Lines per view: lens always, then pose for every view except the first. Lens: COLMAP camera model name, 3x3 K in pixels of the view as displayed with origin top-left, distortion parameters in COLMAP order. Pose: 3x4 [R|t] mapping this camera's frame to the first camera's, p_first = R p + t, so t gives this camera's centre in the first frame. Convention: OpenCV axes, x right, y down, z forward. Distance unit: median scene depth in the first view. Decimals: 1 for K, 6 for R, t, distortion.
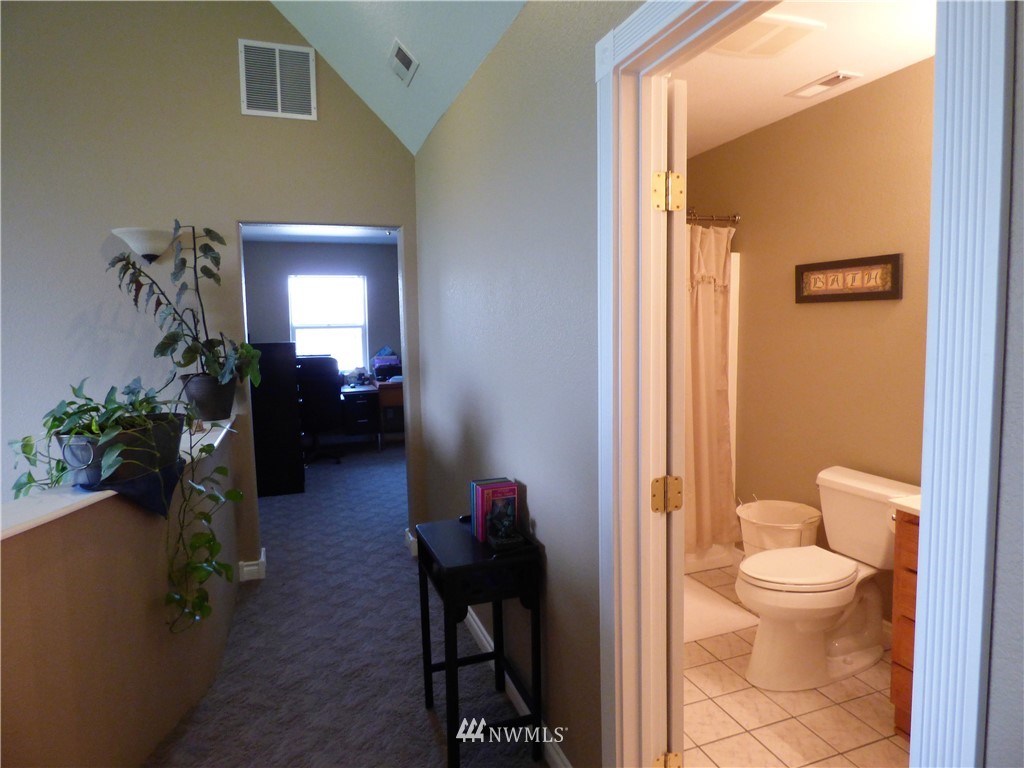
lens RADIAL K [[614.1, 0, 516.7], [0, 614.1, 389.1], [0, 0, 1]] dist [-0.019353, -0.004689]
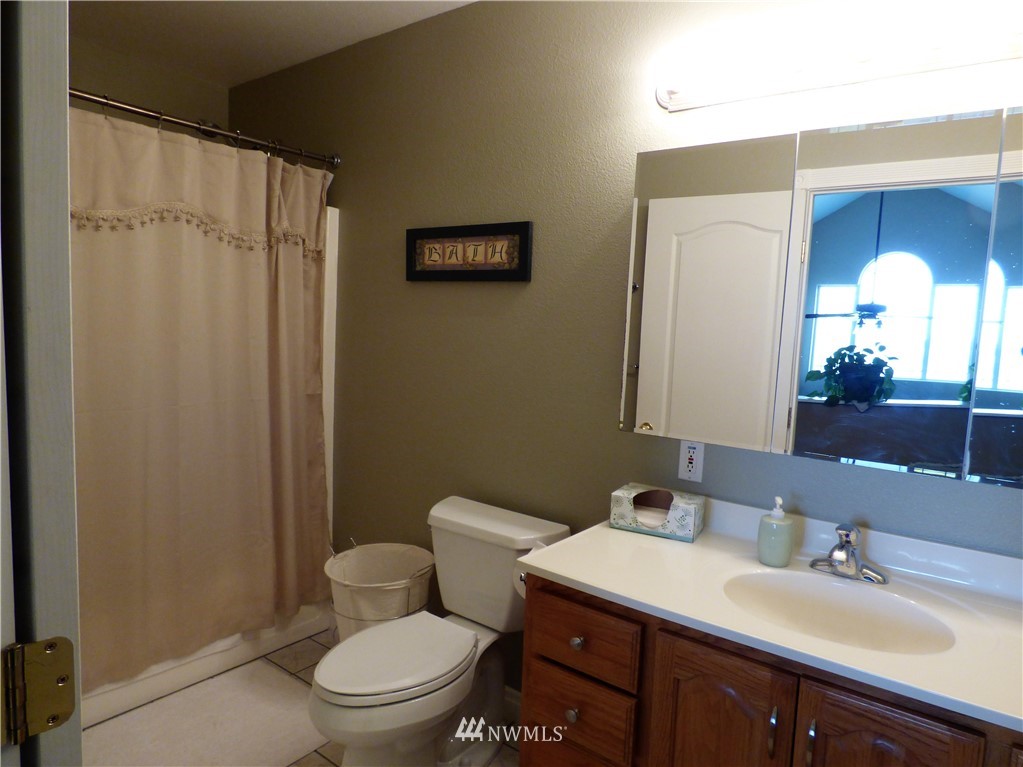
lens RADIAL K [[613.5, 0, 516.2], [0, 613.5, 388.6], [0, 0, 1]] dist [-0.019353, -0.004689]
pose [[0.841085, 0.008917, 0.540829, 0.165665], [-0.009348, 0.999954, -0.001950, -0.007401], [-0.540822, -0.003416, 0.841130, 0.297063]]
